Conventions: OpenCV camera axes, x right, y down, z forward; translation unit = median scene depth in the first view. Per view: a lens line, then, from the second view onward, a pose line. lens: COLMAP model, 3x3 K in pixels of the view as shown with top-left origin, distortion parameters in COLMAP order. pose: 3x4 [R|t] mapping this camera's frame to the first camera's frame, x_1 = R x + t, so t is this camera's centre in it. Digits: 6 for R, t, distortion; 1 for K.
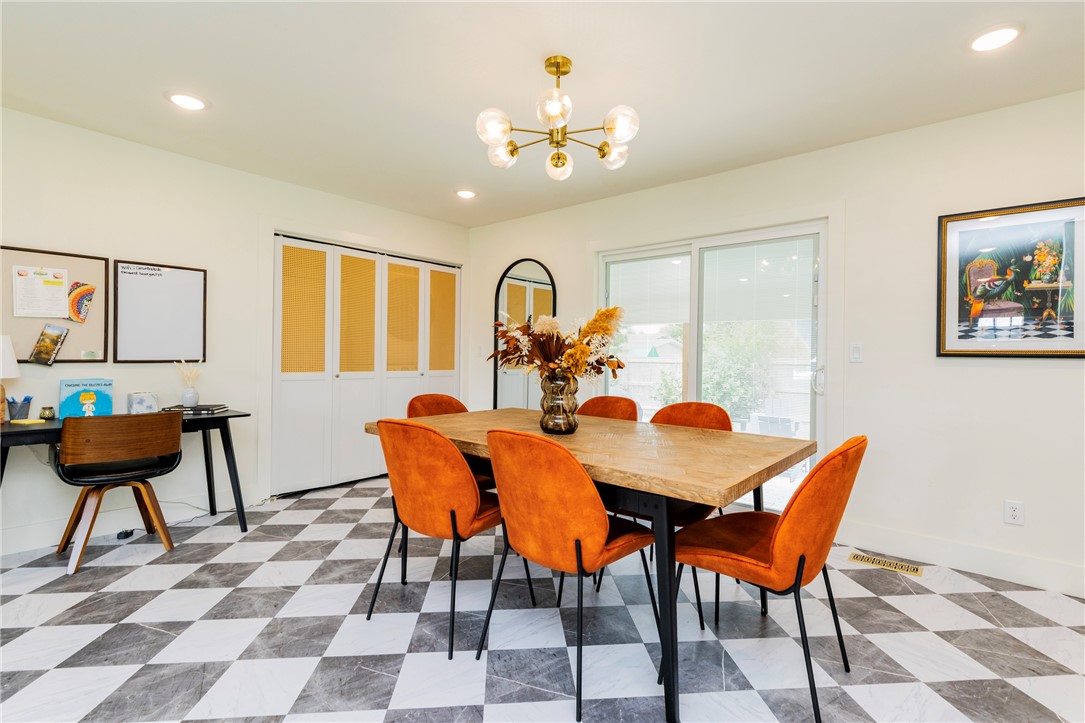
lens RADIAL K [[502.3, 0, 560.3], [0, 502.3, 353.9], [0, 0, 1]] dist [0.010533, -0.001609]
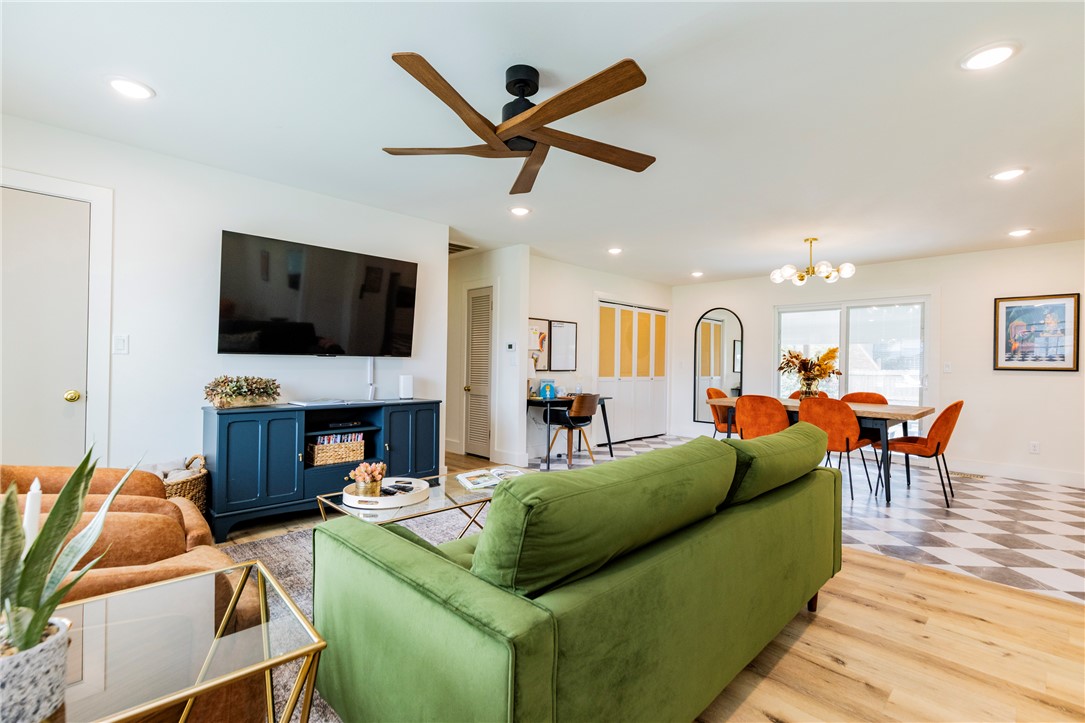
lens RADIAL K [[495.7, 0, 551.7], [0, 495.7, 365.7], [0, 0, 1]] dist [0.001580, 0.001827]
pose [[0.995651, 0.003604, -0.093091, -0.729195], [-0.003327, 0.999990, 0.003124, -0.011532], [0.093101, -0.002801, 0.995653, -1.007107]]
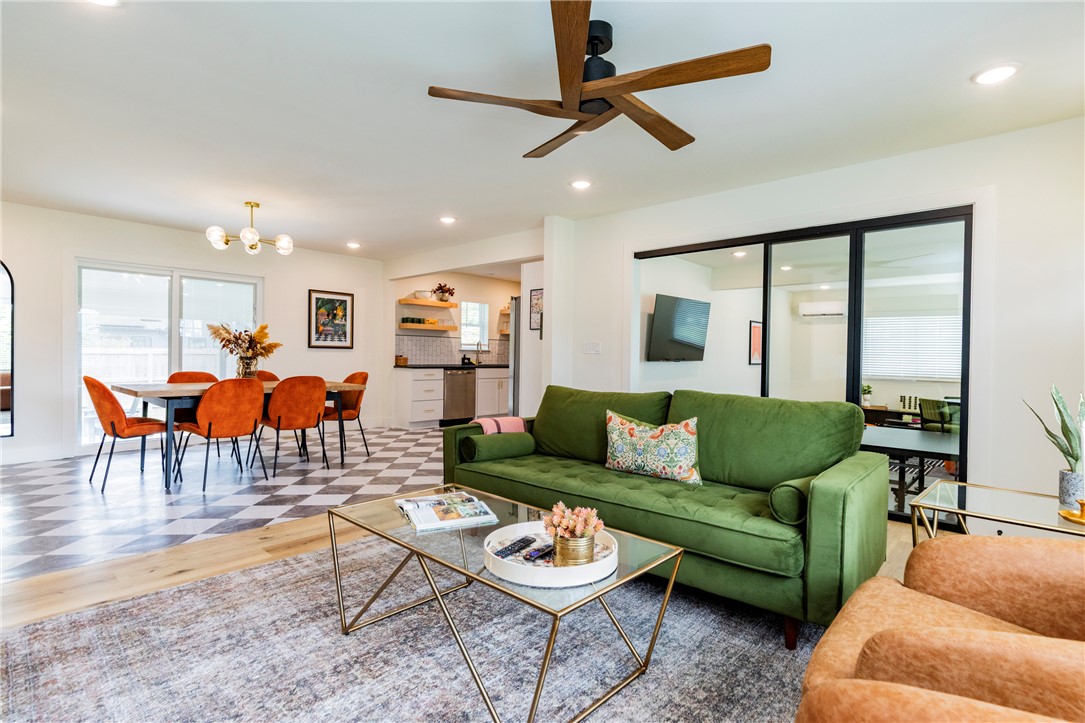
lens RADIAL K [[525.9, 0, 545.8], [0, 525.9, 364.7], [0, 0, 1]] dist [-0.007896, 0.001059]
pose [[0.049876, -0.027864, 0.998367, -1.593379], [-0.014052, 0.999492, 0.028597, -0.002076], [-0.998657, -0.015455, 0.049459, -0.233017]]
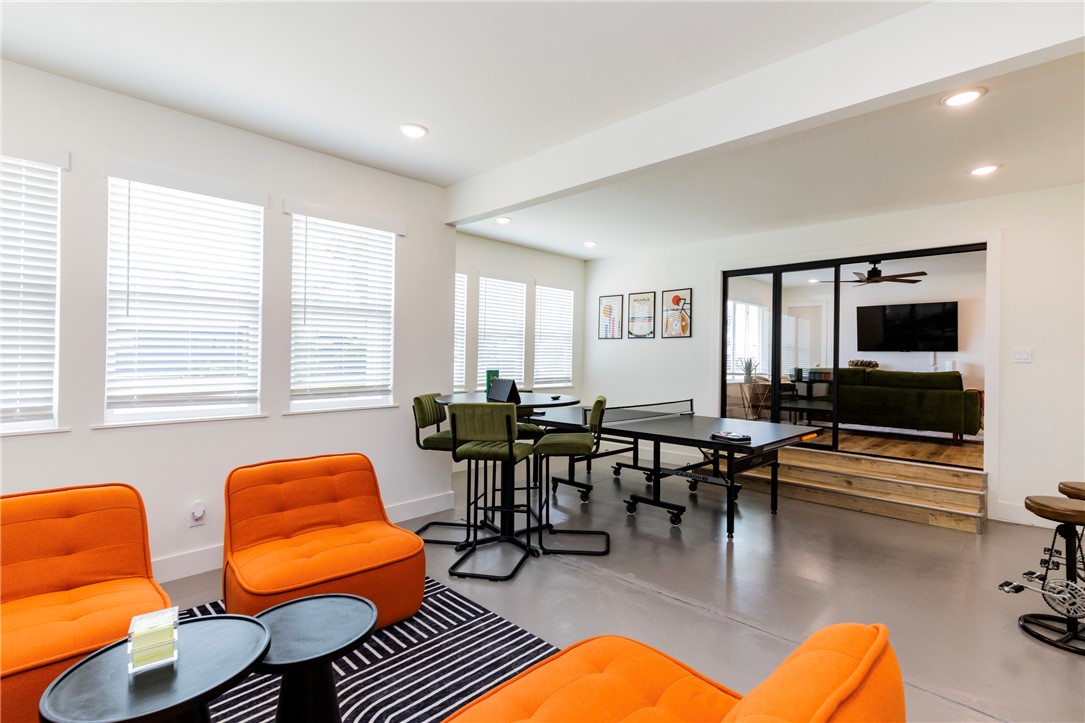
lens RADIAL K [[495.7, 0, 542.0], [0, 495.7, 356.7], [0, 0, 1]] dist [0.001580, 0.001827]
pose [[-0.108392, -0.008371, -0.994073, 1.772904], [-0.010651, 0.999917, -0.007259, 0.043909], [0.994051, 0.009801, -0.108472, -1.616089]]
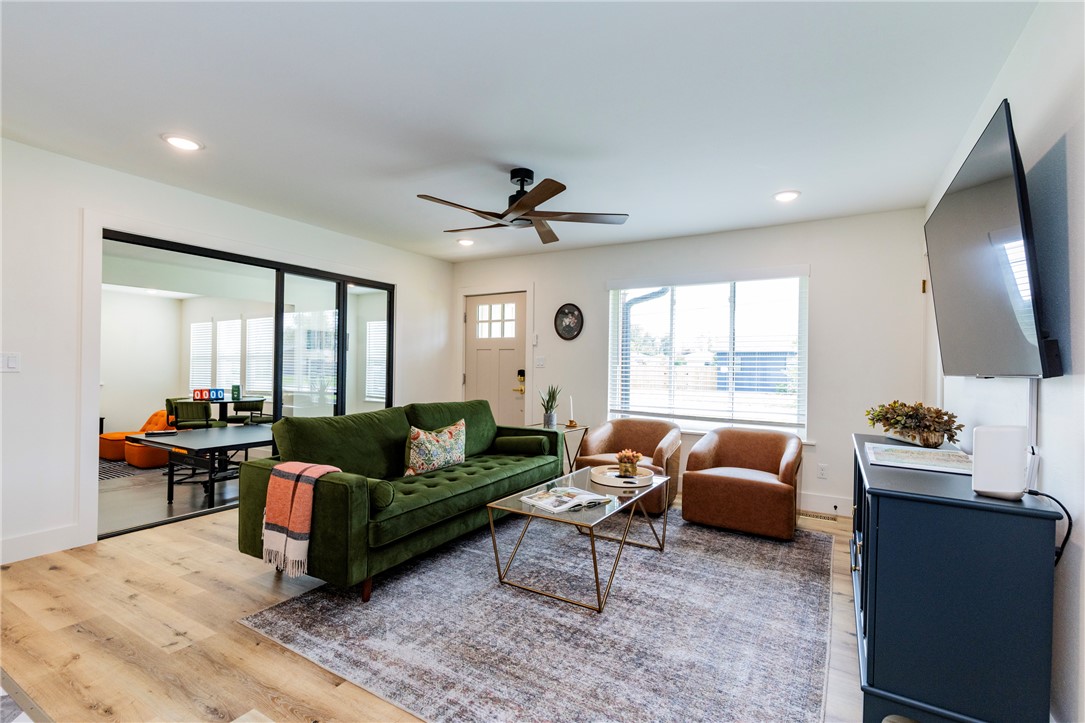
lens RADIAL K [[495.7, 0, 550.2], [0, 495.7, 364.3], [0, 0, 1]] dist [0.001580, 0.001827]
pose [[-0.986276, -0.028946, -0.162545, -0.736945], [-0.028341, 0.999580, -0.006042, -0.029702], [0.162651, -0.001353, -0.986683, 0.816898]]
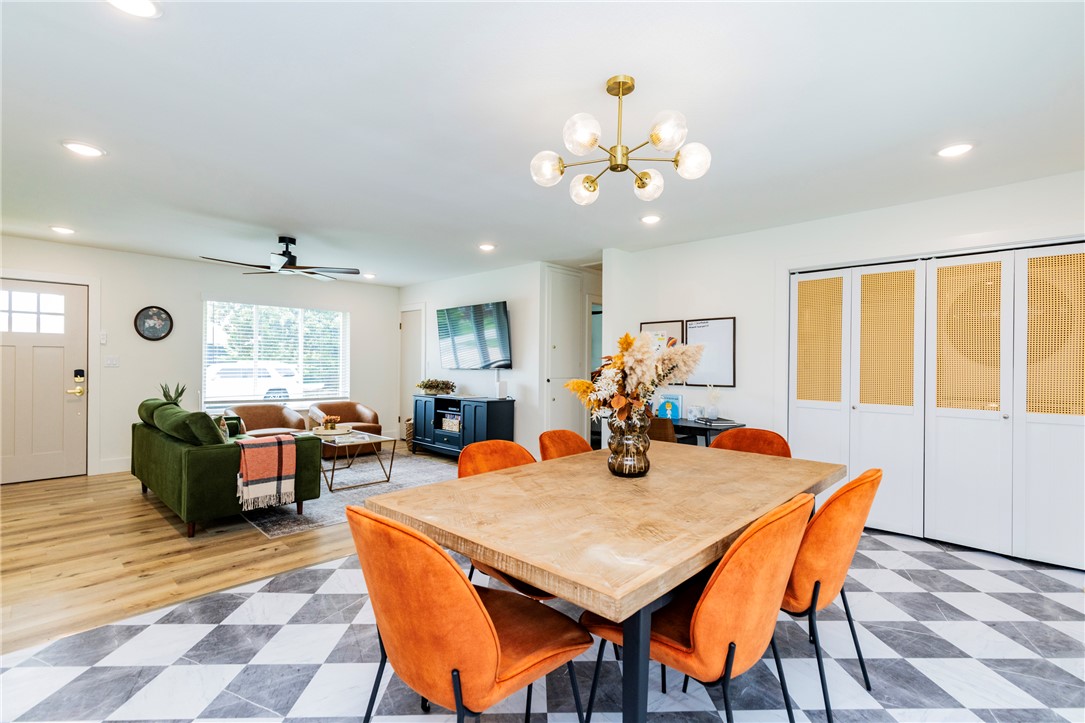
lens RADIAL K [[495.7, 0, 553.2], [0, 495.7, 363.6], [0, 0, 1]] dist [0.001580, 0.001827]
pose [[-0.063906, -0.014938, -0.997844, 0.720299], [-0.008504, 0.999860, -0.014424, -0.026453], [0.997920, 0.007564, -0.064024, 0.721282]]
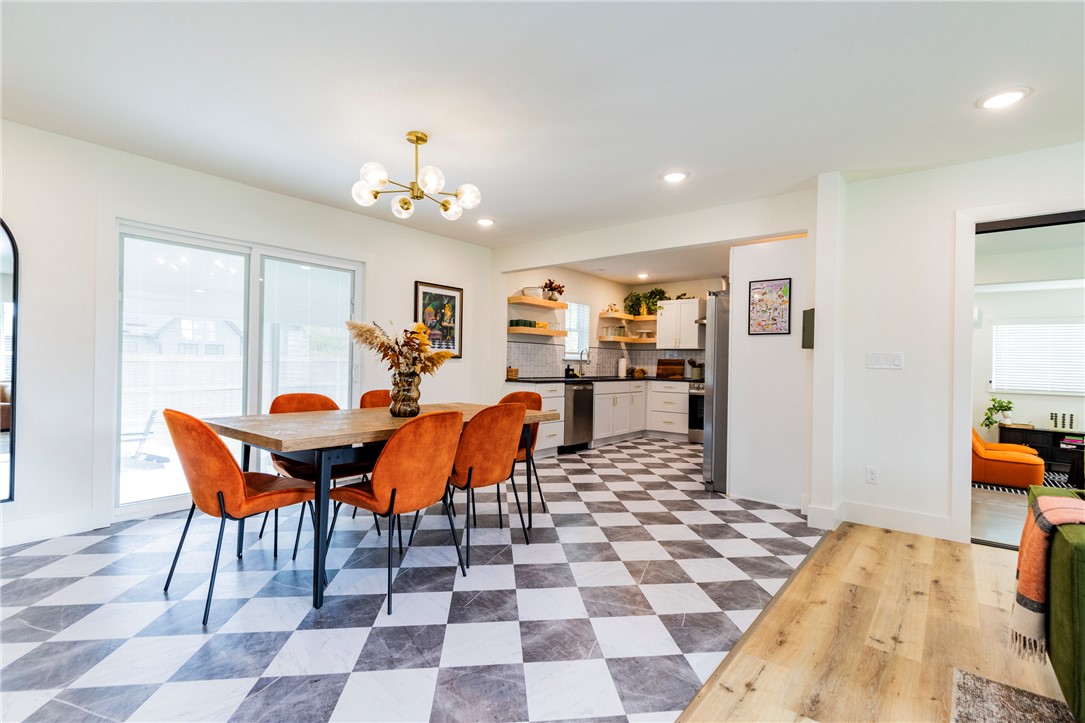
lens RADIAL K [[495.7, 0, 545.3], [0, 495.7, 364.2], [0, 0, 1]] dist [0.001580, 0.001827]
pose [[-0.006727, -0.014280, 0.999875, -1.003524], [-0.019126, 0.999717, 0.014149, -0.002689], [-0.999794, -0.019028, -0.006998, 0.507145]]
